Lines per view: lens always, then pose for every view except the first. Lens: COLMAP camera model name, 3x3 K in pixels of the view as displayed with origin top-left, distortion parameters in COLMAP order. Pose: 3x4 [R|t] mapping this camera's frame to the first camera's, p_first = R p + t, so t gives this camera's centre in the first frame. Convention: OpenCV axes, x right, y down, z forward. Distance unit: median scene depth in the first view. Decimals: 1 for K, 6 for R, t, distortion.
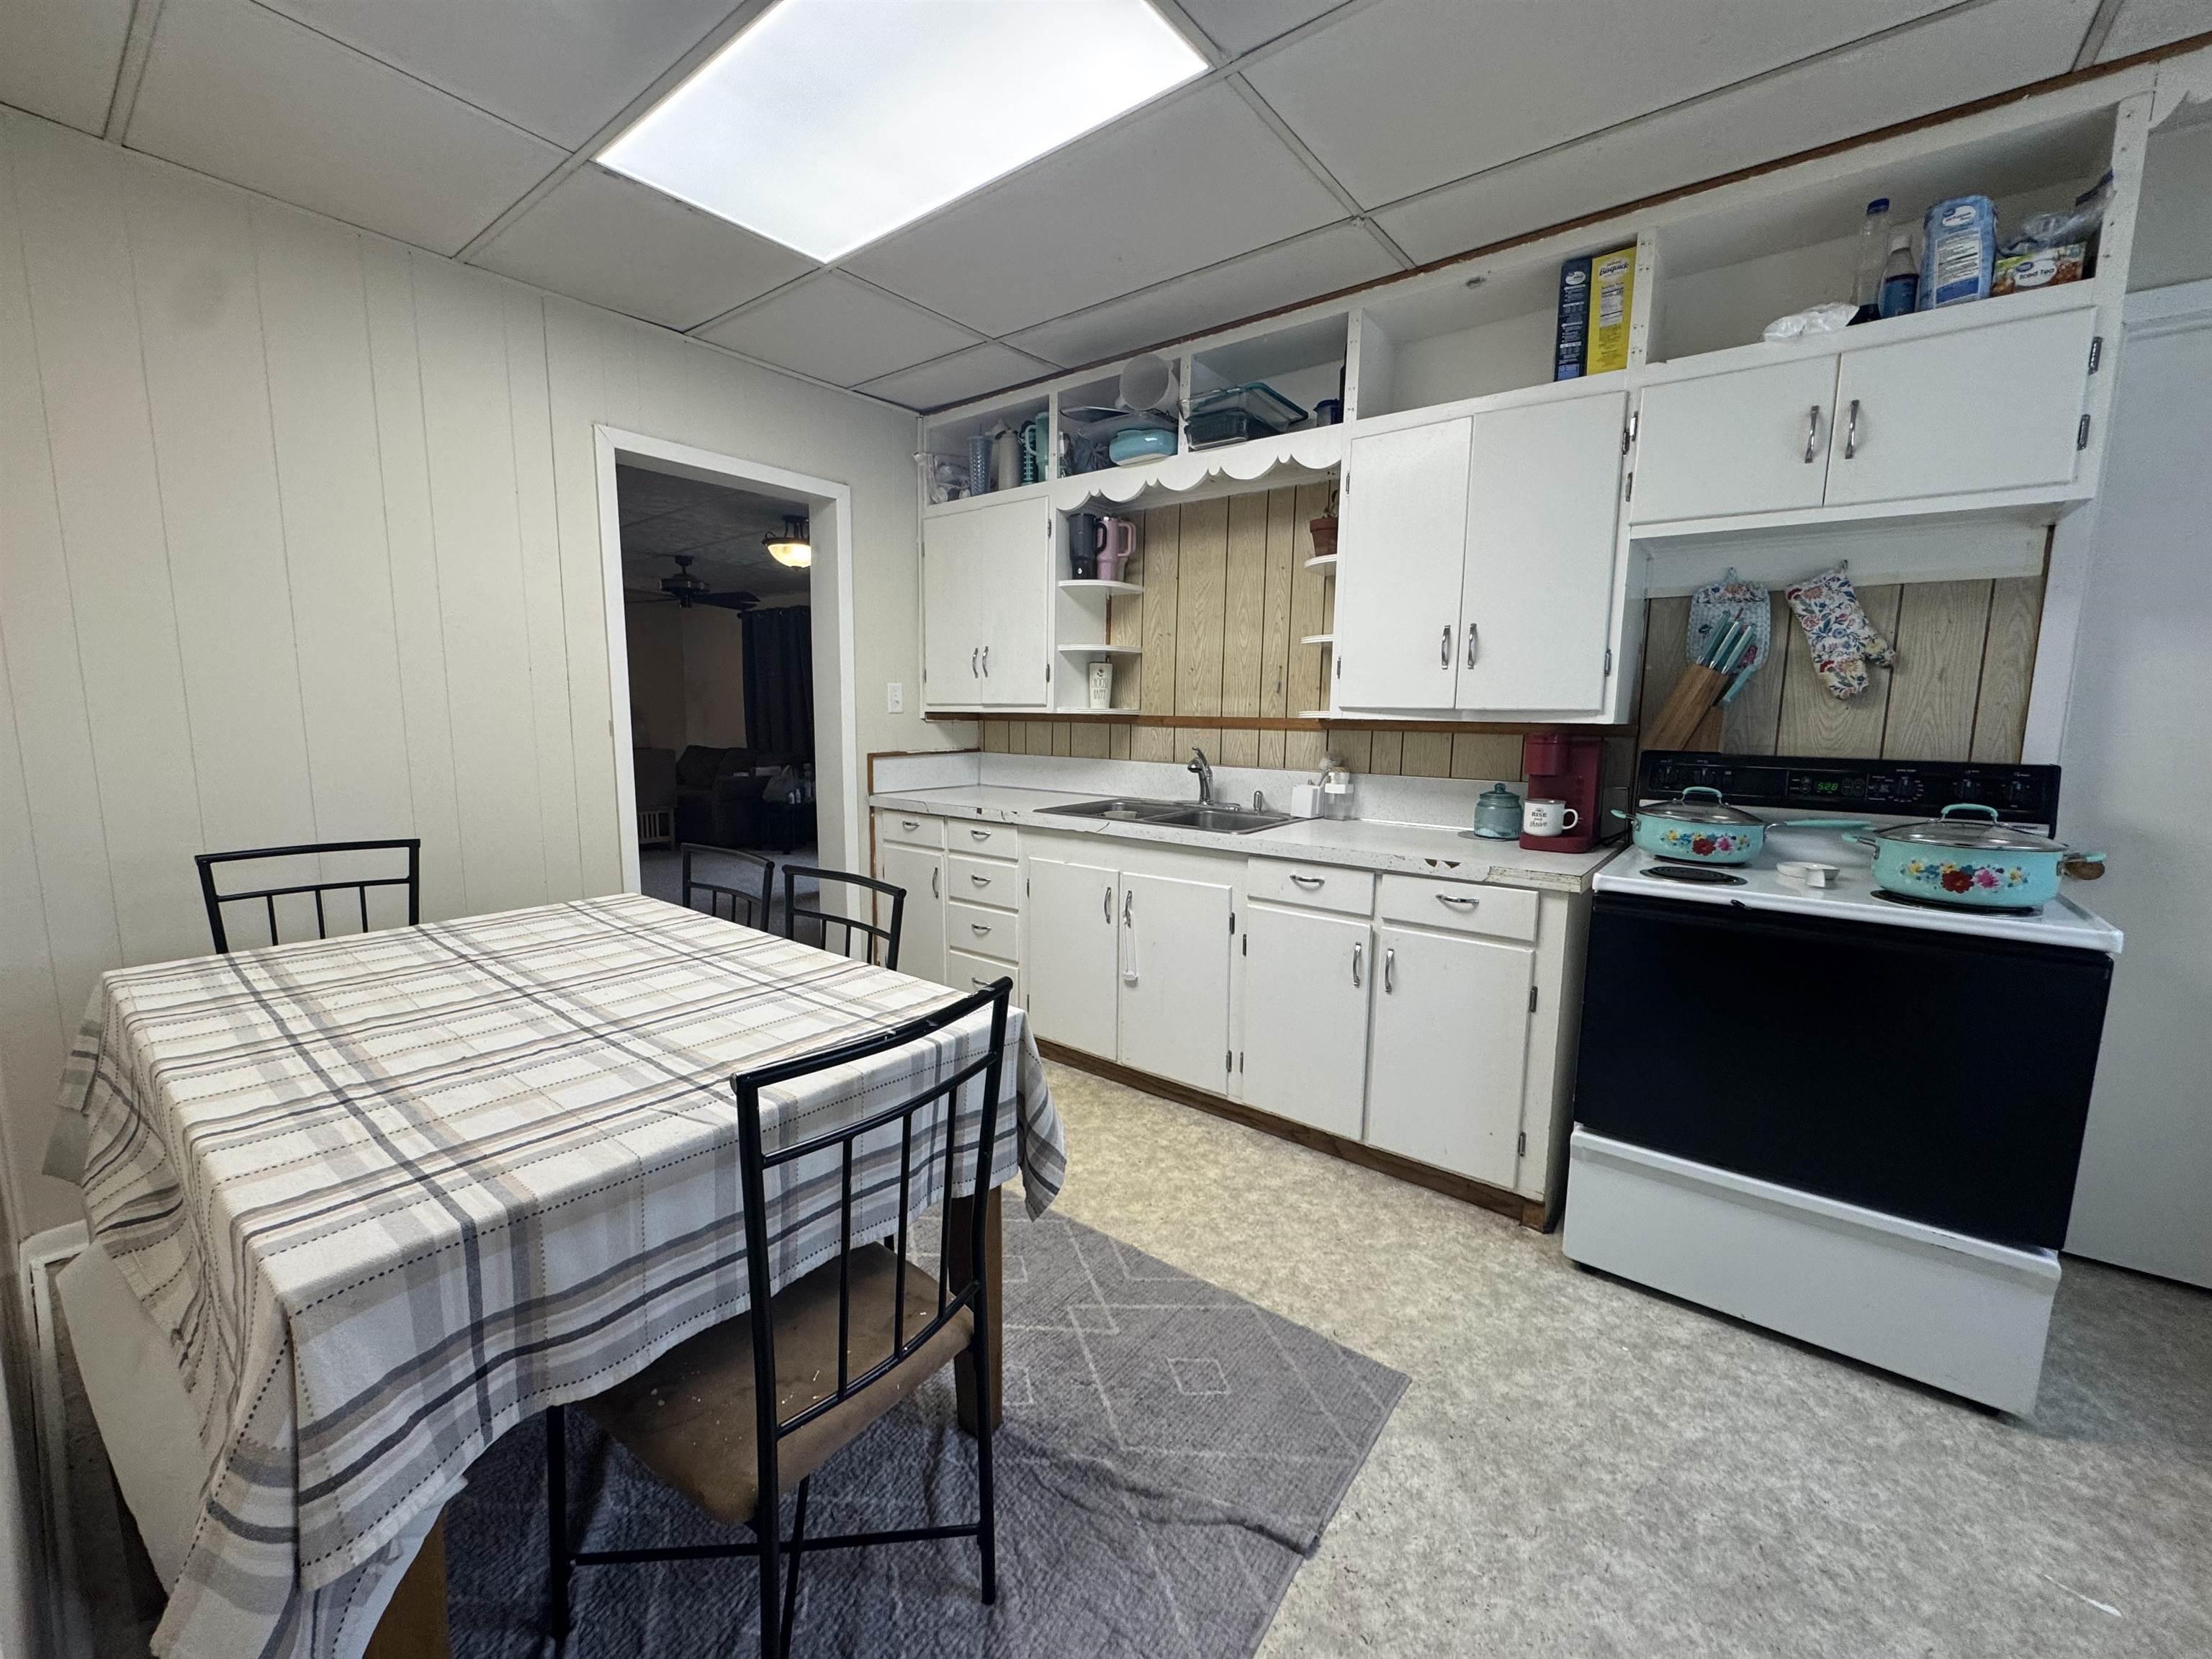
lens RADIAL K [[889.8, 0, 1103.4], [0, 889.8, 827.3], [0, 0, 1]] dist [-0.001029, 0.000001]
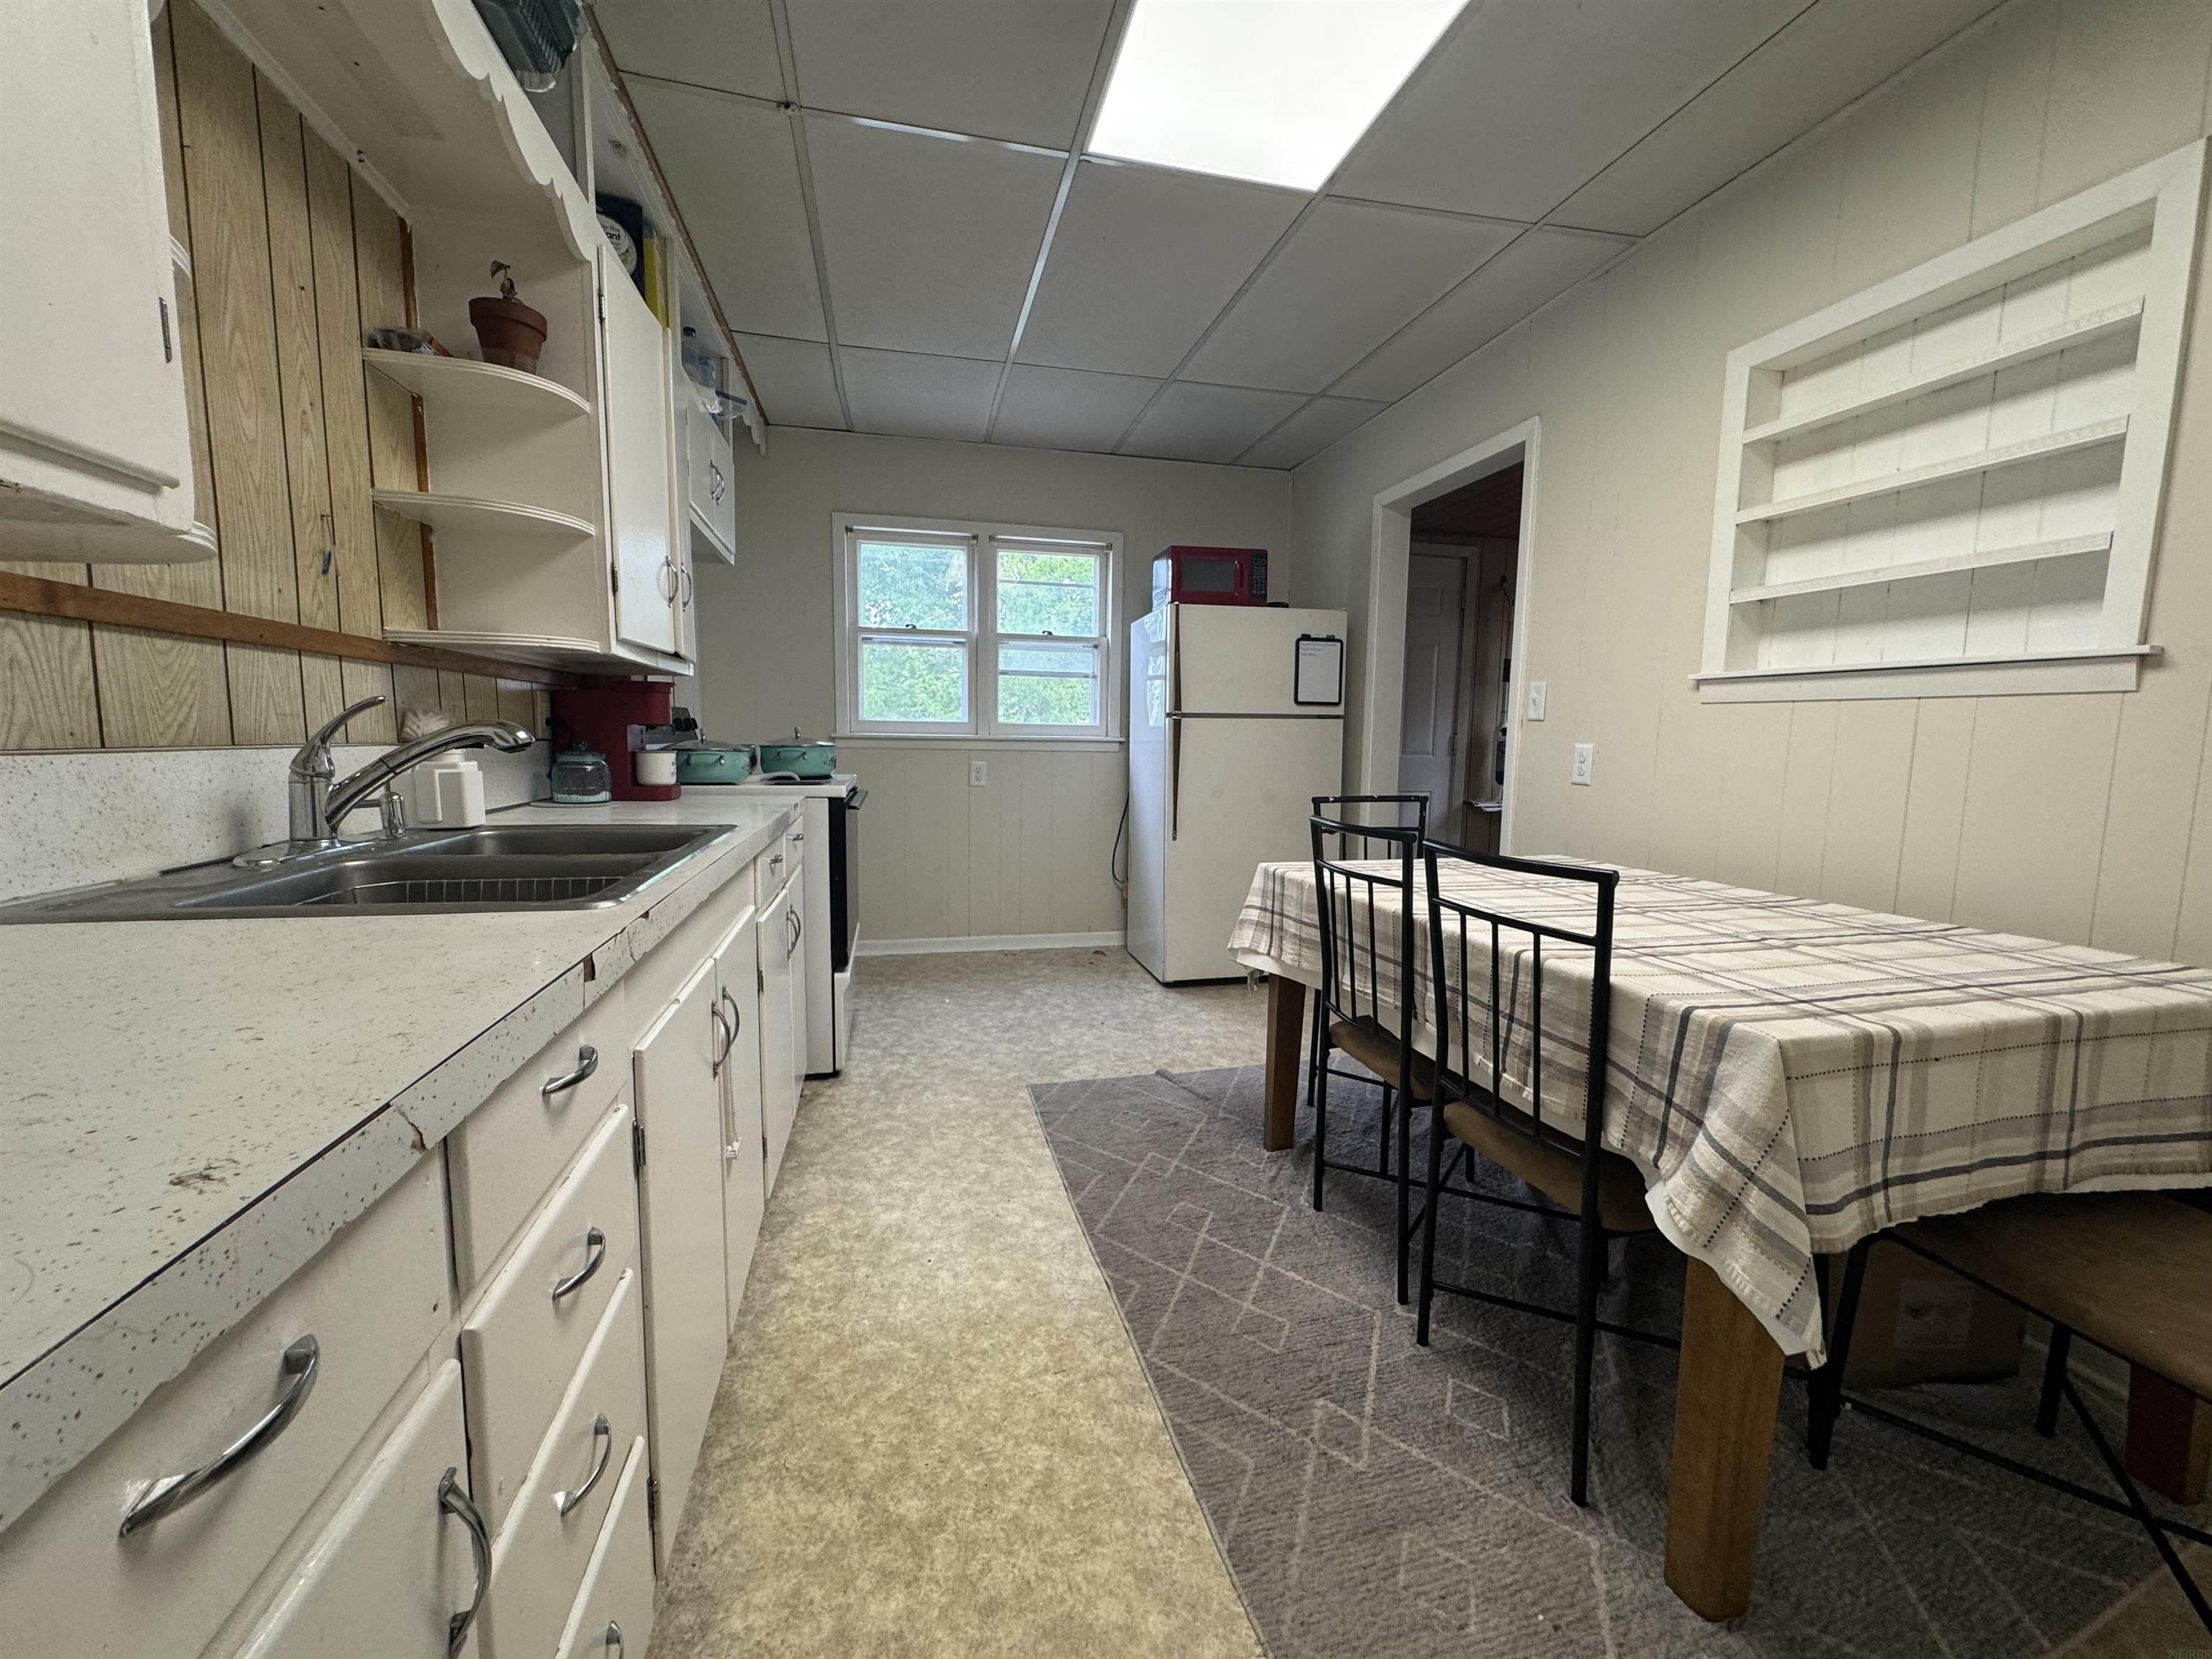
lens RADIAL K [[889.8, 0, 1106.1], [0, 889.8, 827.2], [0, 0, 1]] dist [-0.001029, 0.000001]
pose [[-0.786563, -0.090814, 0.610796, -0.609844], [0.054343, 0.975109, 0.214962, -0.157142], [-0.615115, 0.202274, -0.762049, 1.732246]]
